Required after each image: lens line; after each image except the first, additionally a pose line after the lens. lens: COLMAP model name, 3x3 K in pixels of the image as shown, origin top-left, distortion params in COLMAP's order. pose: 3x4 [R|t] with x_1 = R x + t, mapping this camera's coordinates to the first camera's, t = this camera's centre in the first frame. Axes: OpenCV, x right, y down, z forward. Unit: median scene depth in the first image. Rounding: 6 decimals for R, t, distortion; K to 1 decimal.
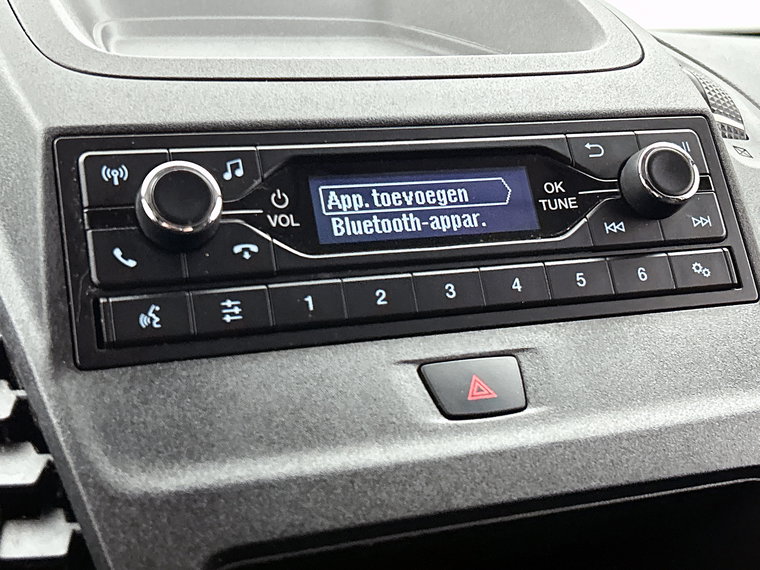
lens RADIAL K [[1100.3, 0, 385.5], [0, 1100.3, 276.5], [0, 0, 1]] dist [0.066976, 0.000000]
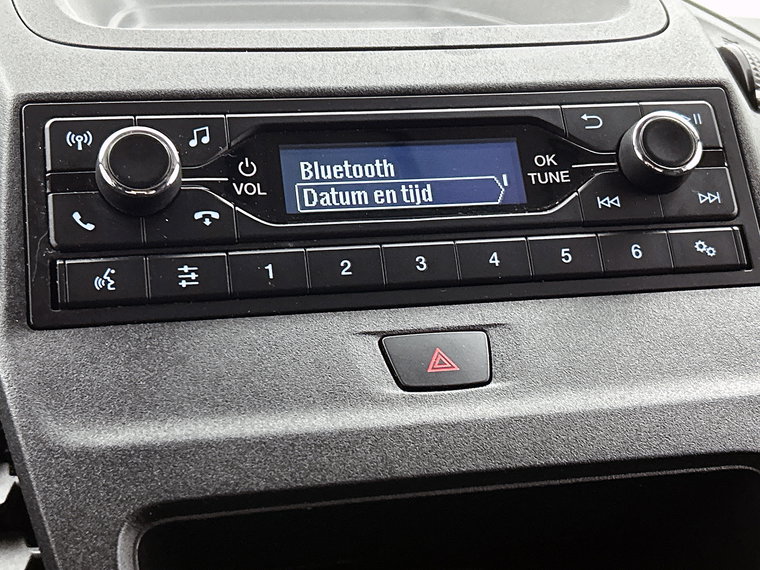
lens RADIAL K [[1260.1, 0, 380.4], [0, 1260.1, 290.5], [0, 0, 1]] dist [0.069973, 0.000000]
pose [[0.992066, 0.010487, -0.125280, 0.165396], [-0.014092, 0.999511, -0.027921, 0.069687], [0.124925, 0.029465, 0.991729, -0.096691]]
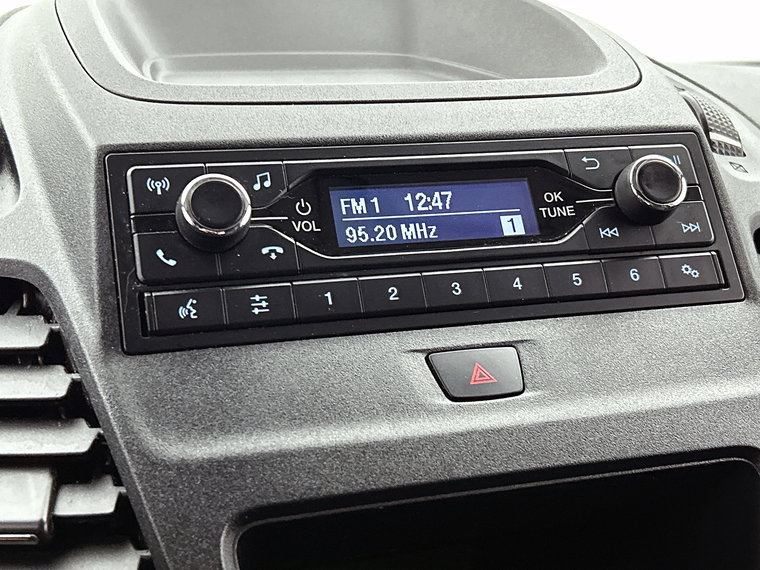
lens RADIAL K [[1100.3, 0, 381.6], [0, 1100.3, 274.3], [0, 0, 1]] dist [0.066976, 0.000000]
pose [[0.998786, -0.005801, -0.048908, 0.038800], [0.003921, 0.999253, -0.038459, 0.042093], [0.049095, 0.038220, 0.998063, -0.115279]]
